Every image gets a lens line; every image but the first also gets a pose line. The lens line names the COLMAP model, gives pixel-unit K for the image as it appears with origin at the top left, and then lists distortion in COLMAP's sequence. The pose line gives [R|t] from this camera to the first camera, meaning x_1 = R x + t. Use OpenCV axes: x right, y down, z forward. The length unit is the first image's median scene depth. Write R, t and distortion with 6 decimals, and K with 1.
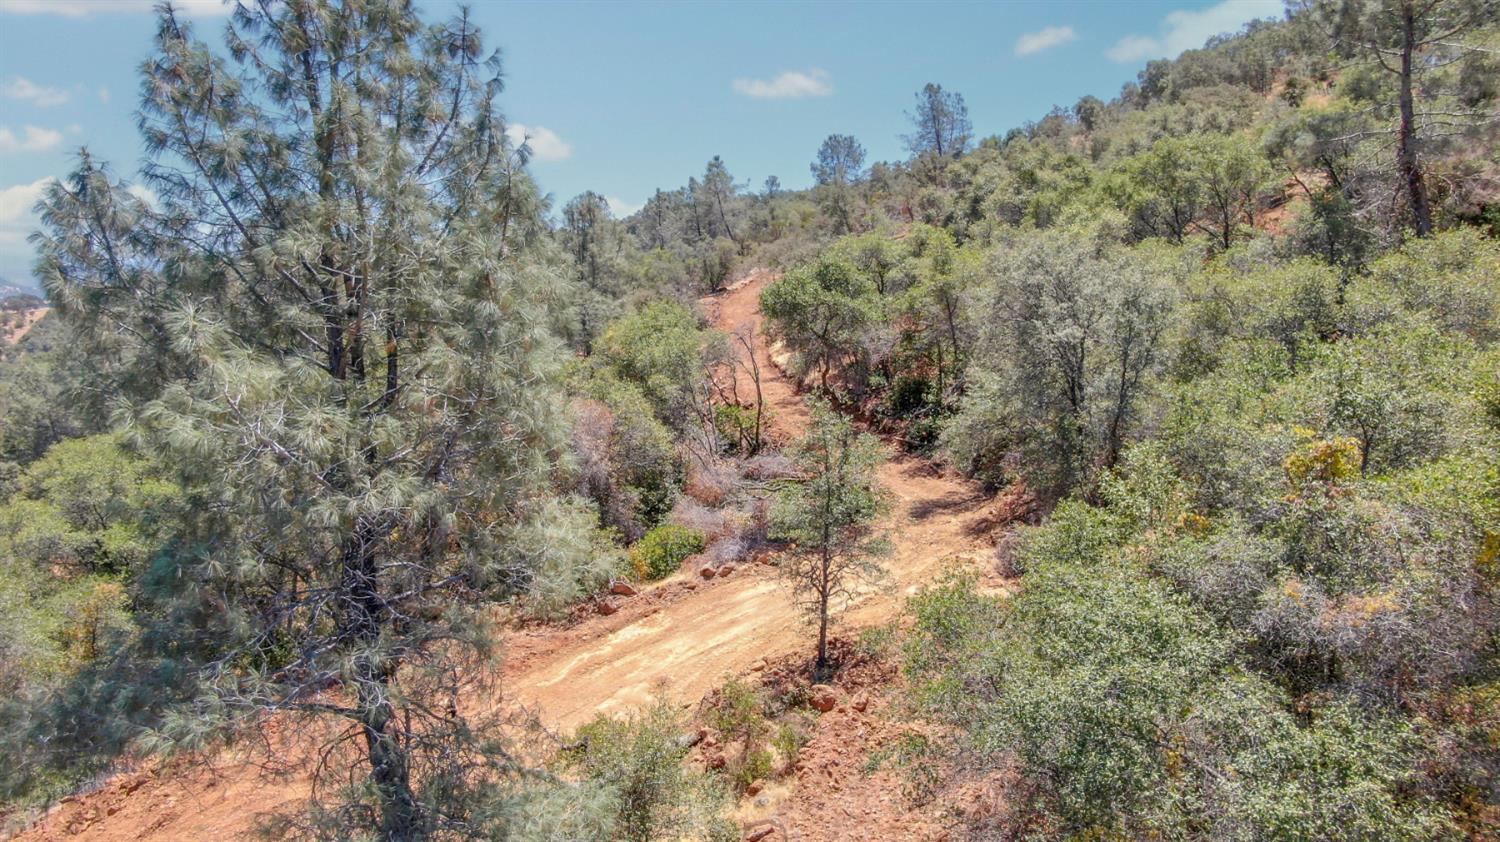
lens RADIAL K [[1075.8, 0, 750.0], [0, 1075.8, 421.0], [0, 0, 1]] dist [-0.022641, 0.007275]
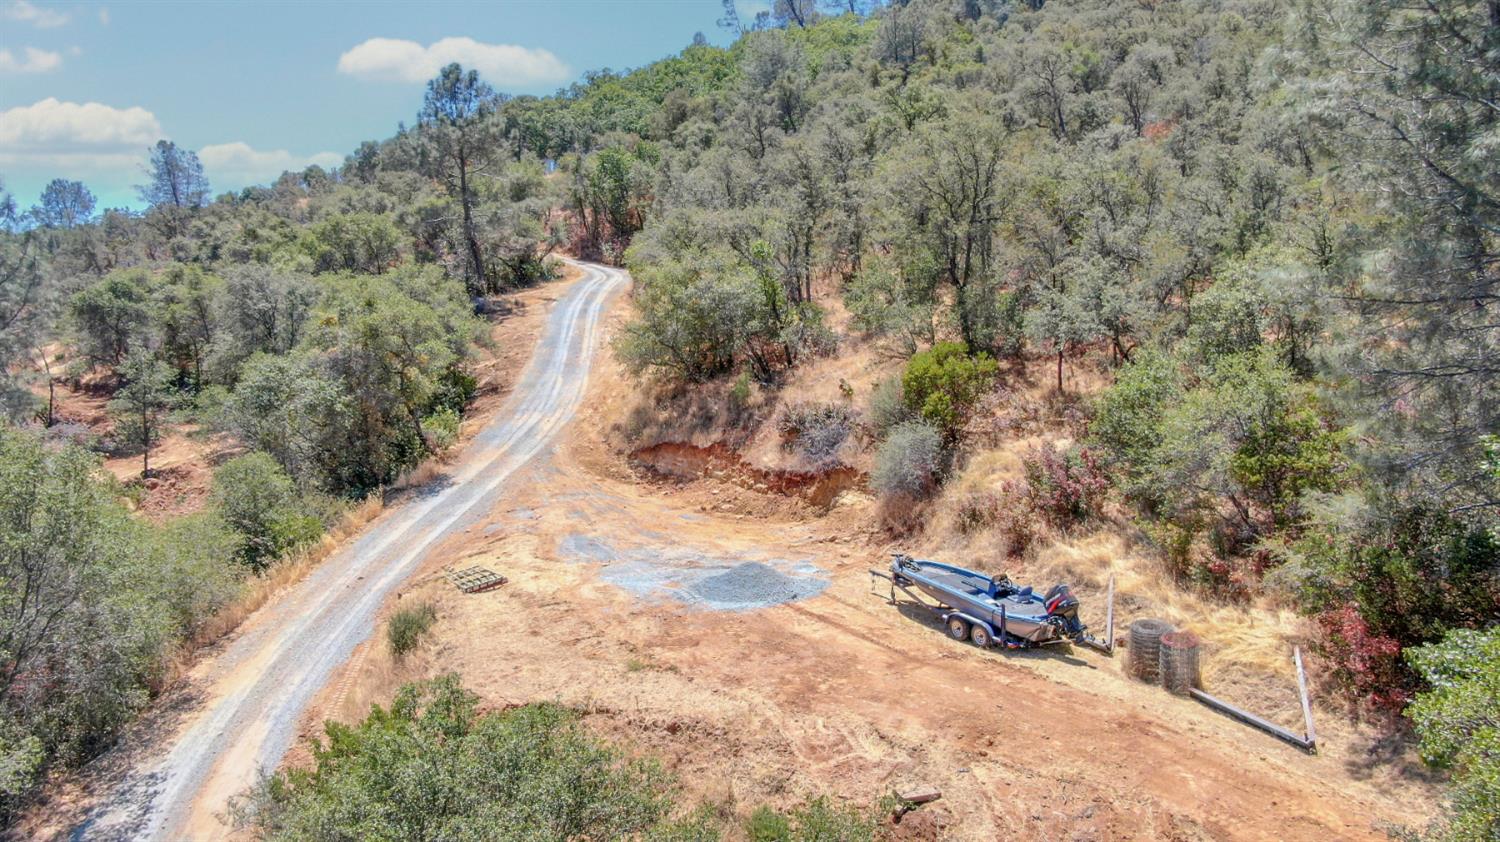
lens RADIAL K [[1075.8, 0, 750.0], [0, 1075.8, 421.0], [0, 0, 1]] dist [-0.022641, 0.007275]
pose [[0.789050, -0.054096, 0.611943, -0.114561], [0.085444, 0.996097, -0.022117, 0.119747], [-0.608358, 0.069738, 0.790593, -0.555610]]
